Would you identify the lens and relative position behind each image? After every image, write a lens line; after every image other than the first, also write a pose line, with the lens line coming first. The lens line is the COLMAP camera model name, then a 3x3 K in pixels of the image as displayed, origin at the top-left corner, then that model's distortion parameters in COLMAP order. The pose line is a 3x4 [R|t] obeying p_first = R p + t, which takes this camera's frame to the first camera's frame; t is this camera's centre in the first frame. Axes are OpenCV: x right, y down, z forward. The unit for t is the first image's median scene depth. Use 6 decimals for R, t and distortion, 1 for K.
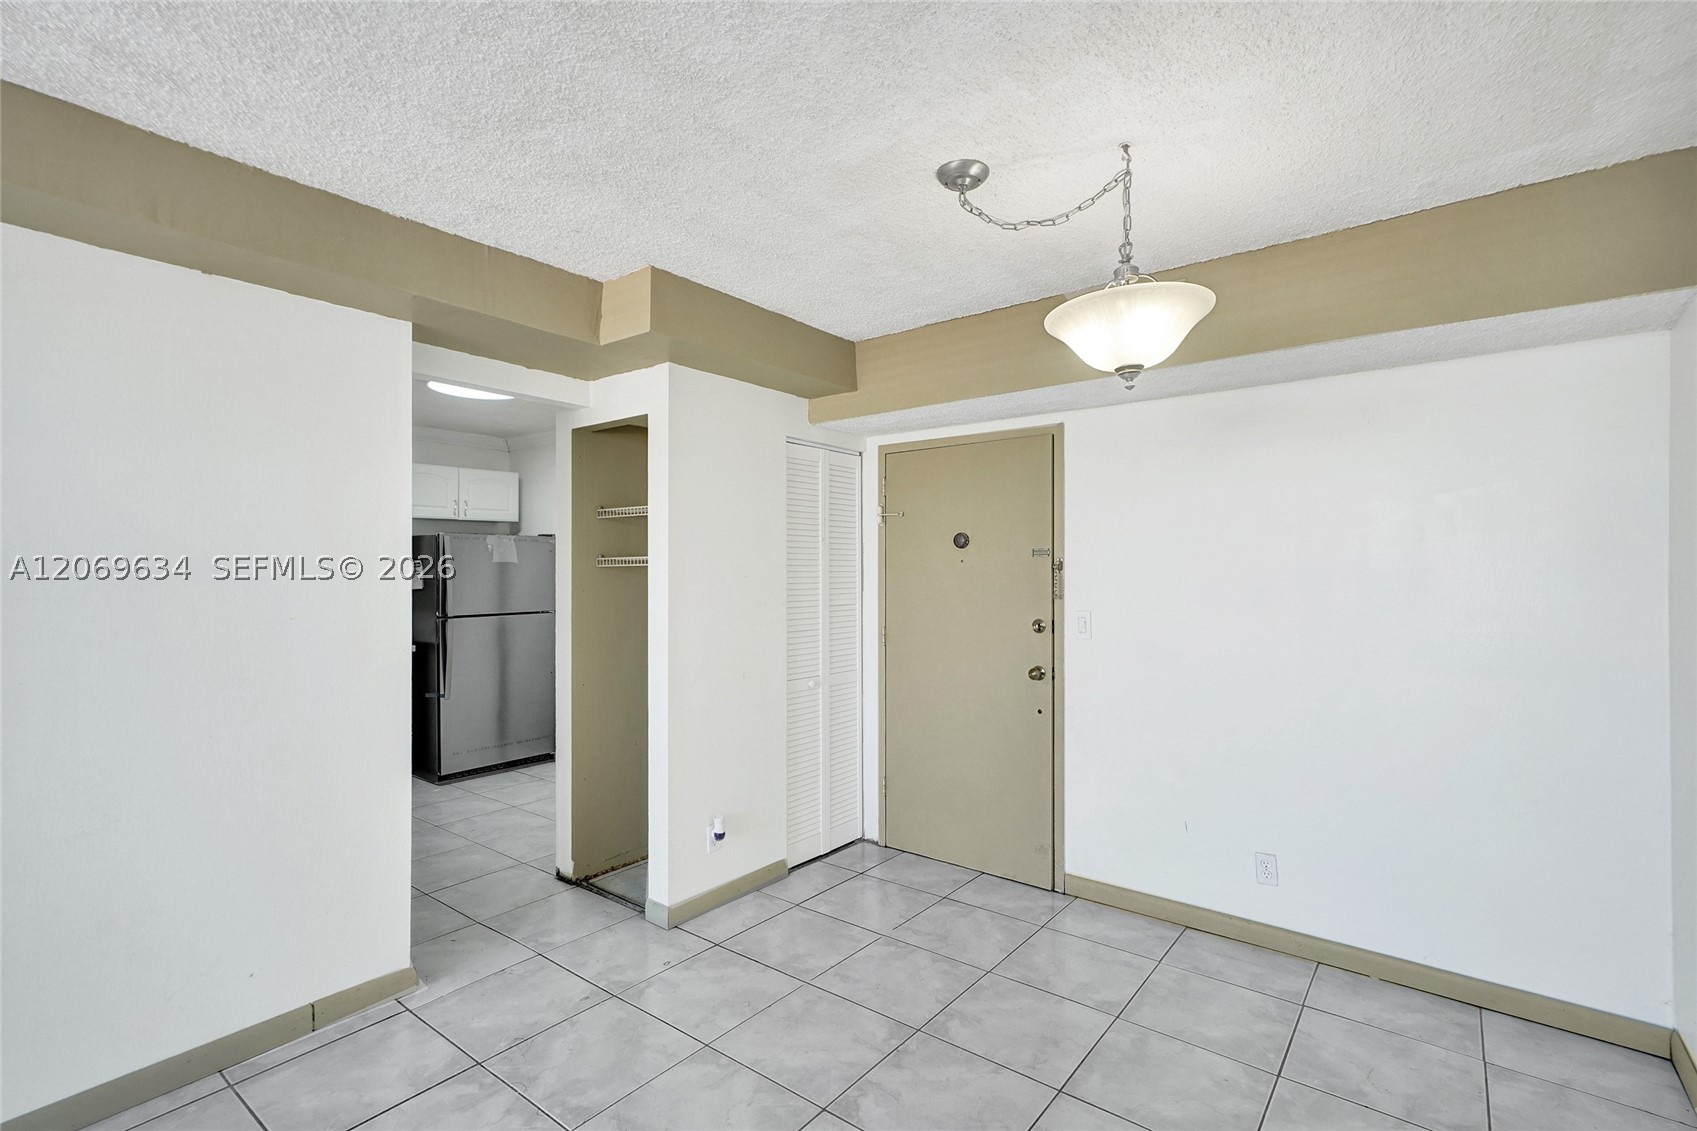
lens RADIAL K [[789.5, 0, 848.5], [0, 789.5, 565.5], [0, 0, 1]] dist [-0.000144, 0.008123]
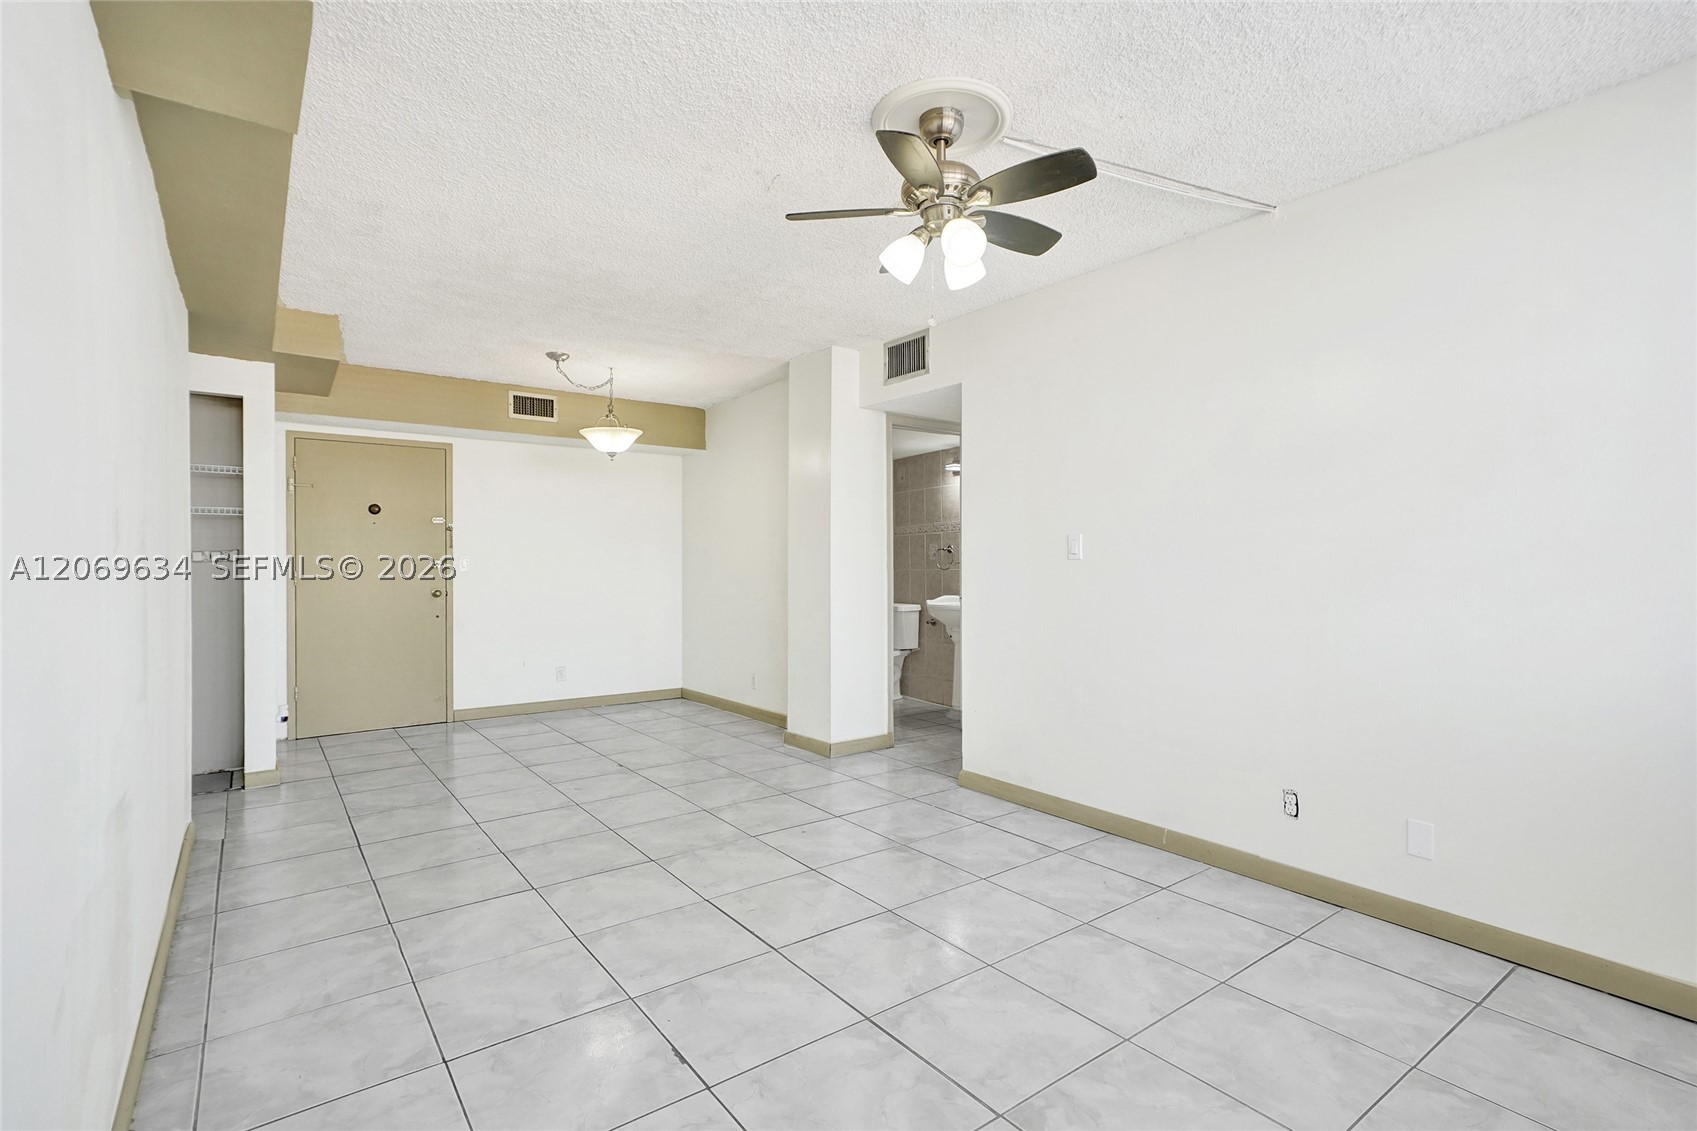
lens RADIAL K [[792.5, 0, 840.7], [0, 792.5, 567.8], [0, 0, 1]] dist [-0.000970, 0.007359]
pose [[0.272768, -0.003215, 0.962074, -1.130362], [-0.021010, 0.999736, 0.009298, 0.048935], [-0.961850, -0.022749, 0.272628, -0.263700]]
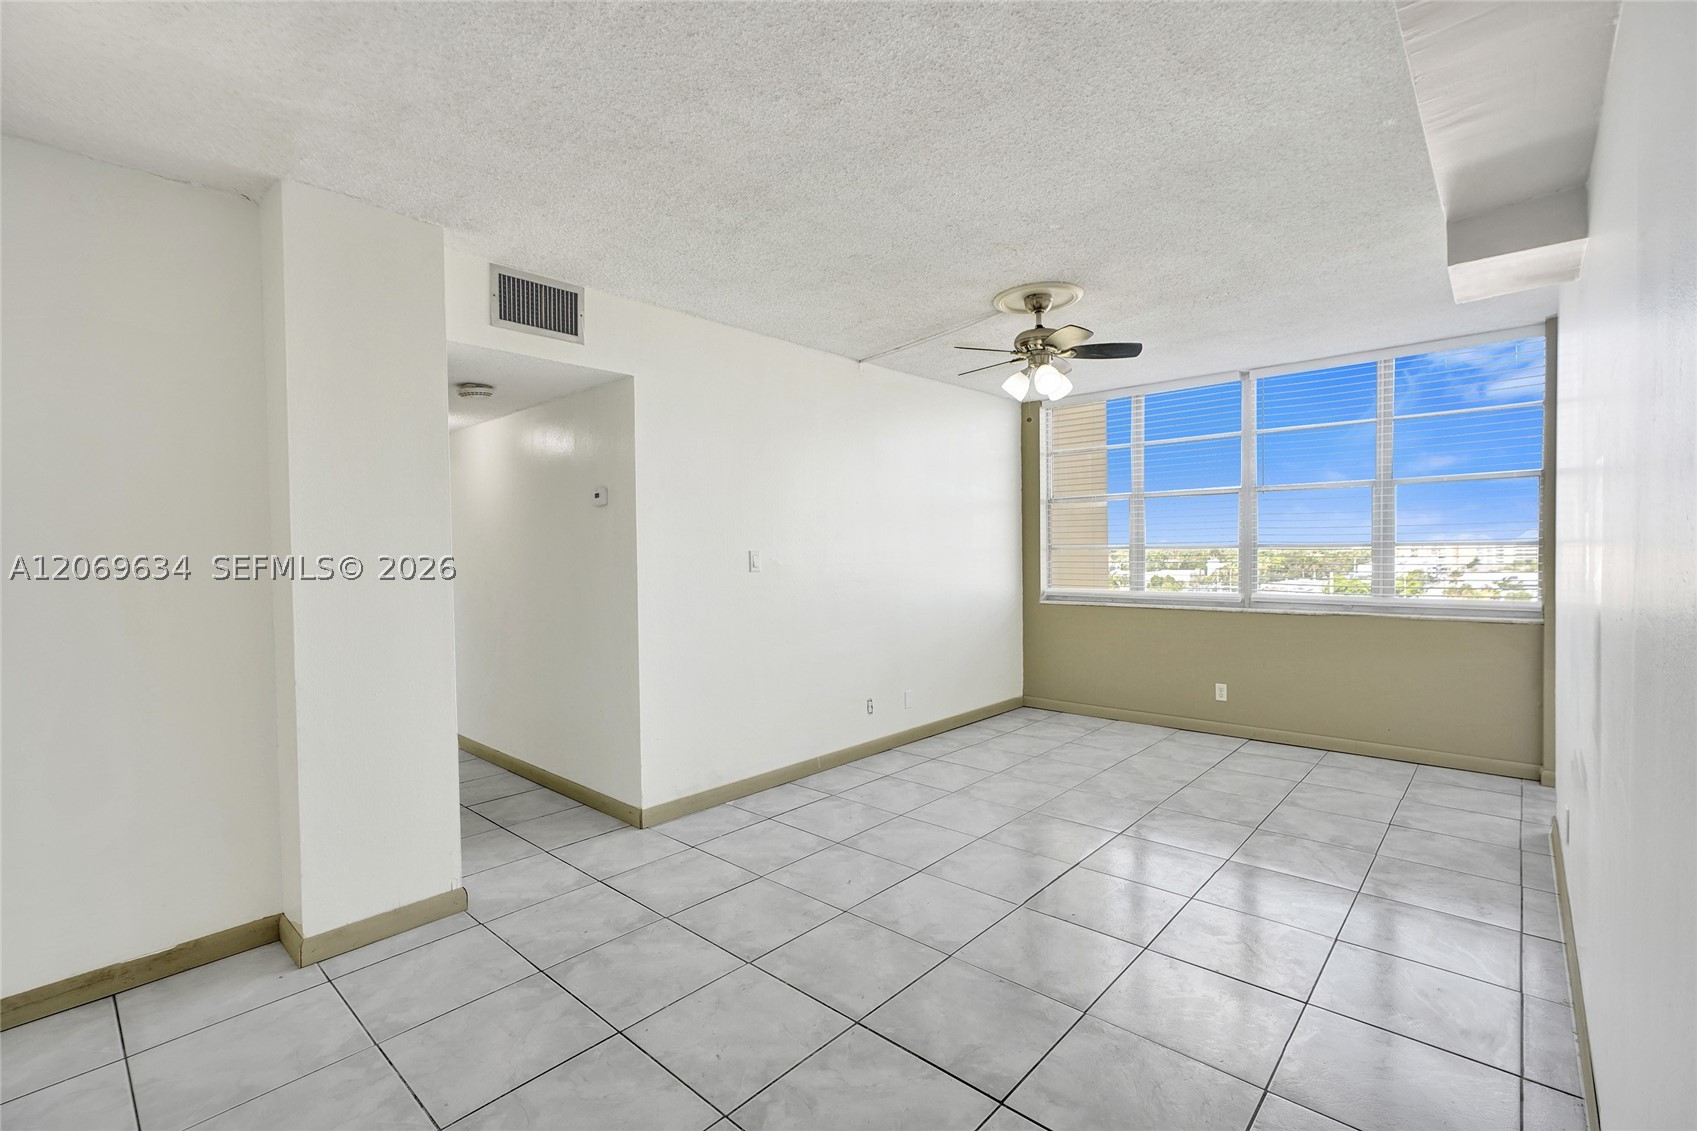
lens RADIAL K [[757.3, 0, 843.9], [0, 757.3, 565.2], [0, 0, 1]] dist [-0.000622, 0.000025]
pose [[-0.996449, 0.016166, 0.082635, -0.306078], [0.016018, 0.999869, -0.002463, 0.037475], [-0.082663, -0.001130, -0.996577, 0.854380]]
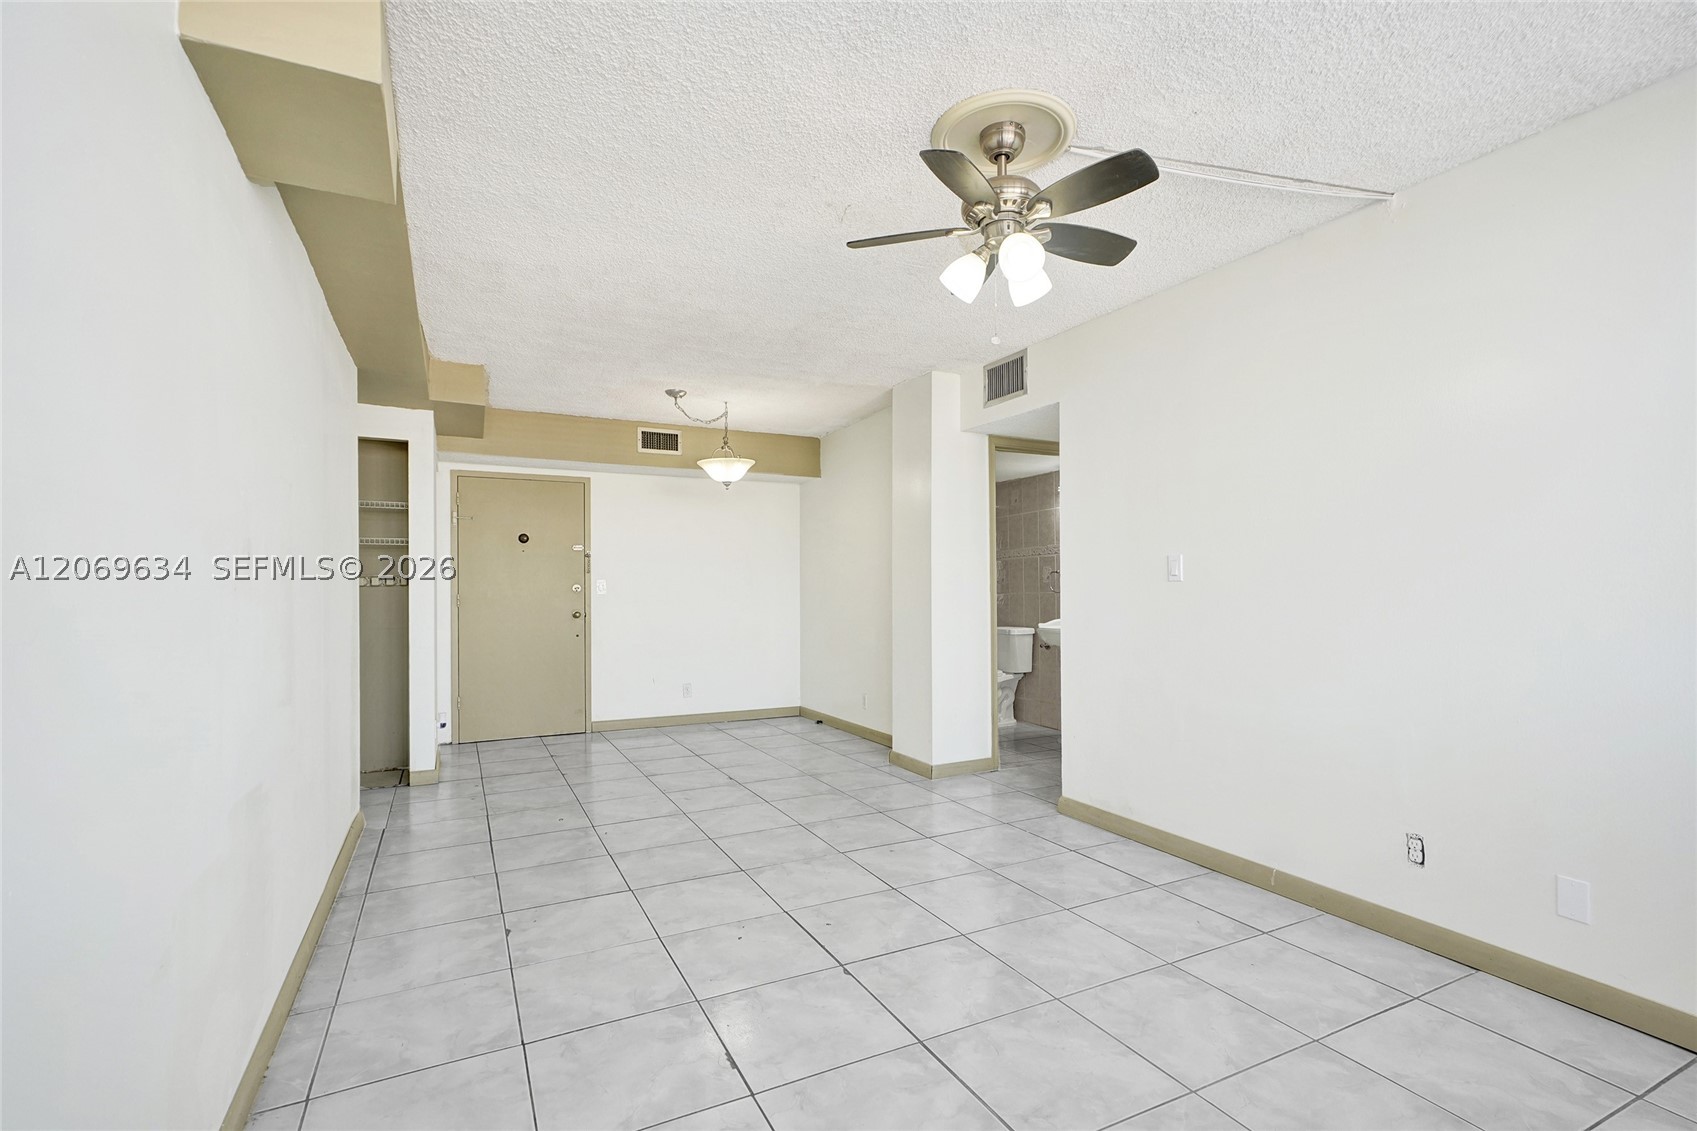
lens RADIAL K [[773.7, 0, 846.1], [0, 773.7, 587.2], [0, 0, 1]] dist [-0.001474, 0.007596]
pose [[0.429847, 0.001500, 0.902901, -1.100784], [-0.018041, 0.999813, 0.006928, 0.049657], [-0.902722, -0.019267, 0.429793, -0.318512]]
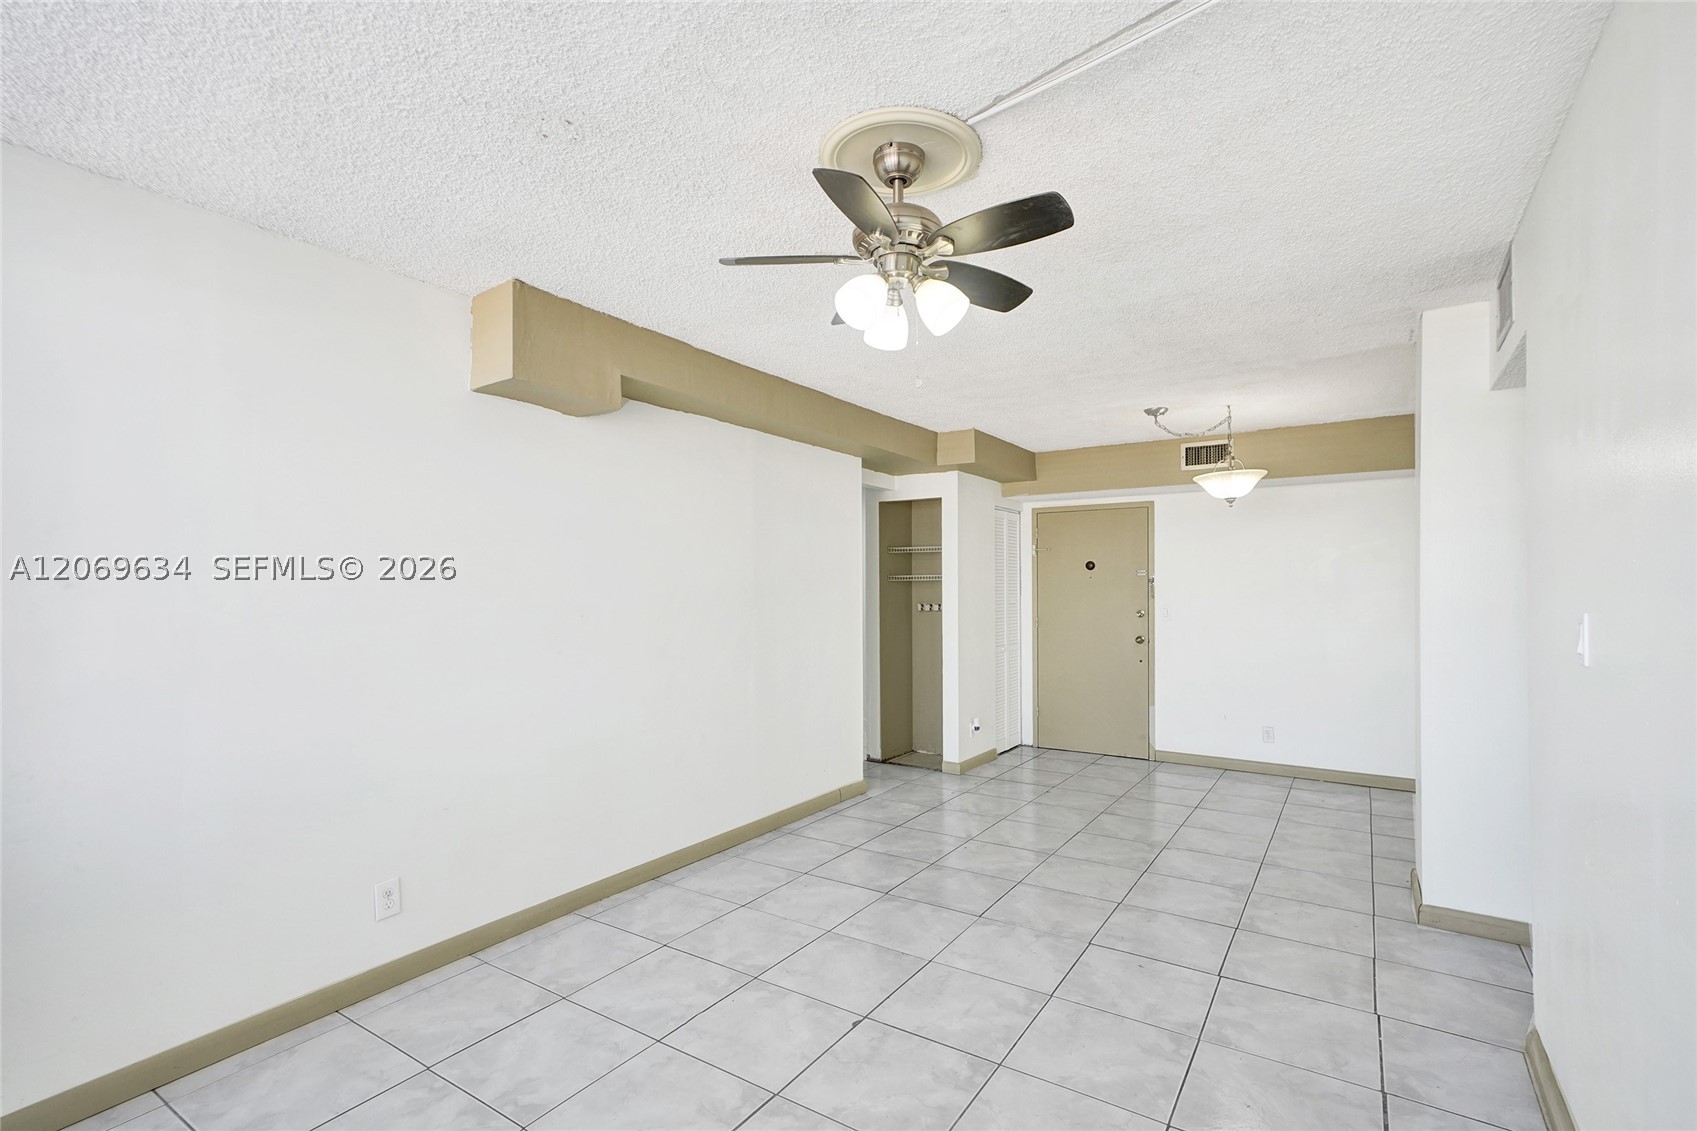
lens RADIAL K [[773.7, 0, 846.1], [0, 773.7, 587.2], [0, 0, 1]] dist [-0.001474, 0.007596]
pose [[0.997290, 0.001210, 0.073556, -0.562175], [-0.002407, 0.999866, 0.016191, -0.012103], [-0.073527, -0.016324, 0.997160, -0.714762]]
